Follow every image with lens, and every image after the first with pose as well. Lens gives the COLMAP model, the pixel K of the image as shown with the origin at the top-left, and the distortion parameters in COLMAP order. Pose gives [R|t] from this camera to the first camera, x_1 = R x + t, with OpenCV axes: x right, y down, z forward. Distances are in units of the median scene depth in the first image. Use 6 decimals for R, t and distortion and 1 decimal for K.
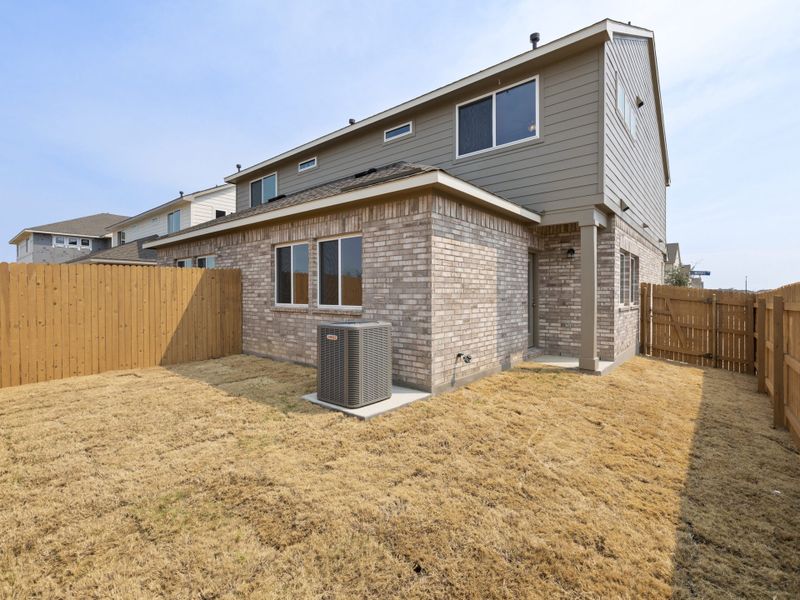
lens RADIAL K [[377.0, 0, 395.6], [0, 377.0, 294.6], [0, 0, 1]] dist [-0.004186, 0.001424]
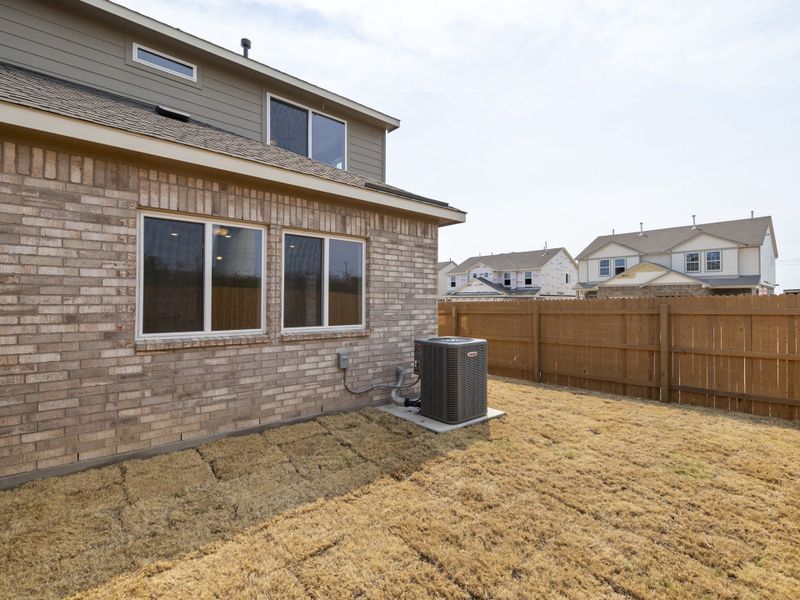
lens RADIAL K [[377.0, 0, 398.5], [0, 377.0, 295.7], [0, 0, 1]] dist [-0.004186, 0.001424]
pose [[0.169445, 0.012137, 0.985465, -0.866041], [-0.003283, 0.999926, -0.011750, -0.024034], [-0.985534, -0.001245, 0.169472, 0.731184]]
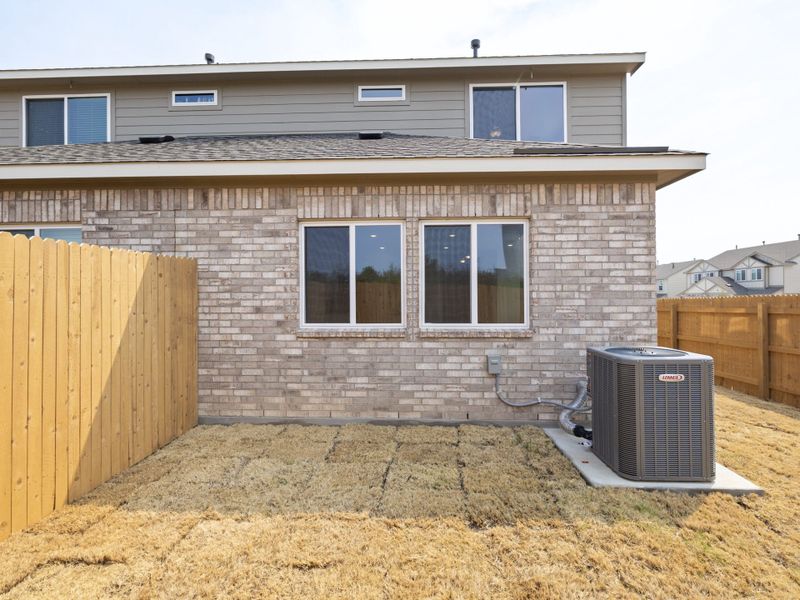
lens RADIAL K [[377.0, 0, 402.6], [0, 377.0, 294.4], [0, 0, 1]] dist [-0.004186, 0.001424]
pose [[0.790755, -0.000945, 0.612132, -0.657097], [0.005840, 0.999965, -0.006001, -0.019775], [-0.612105, 0.008321, 0.790733, 0.551674]]
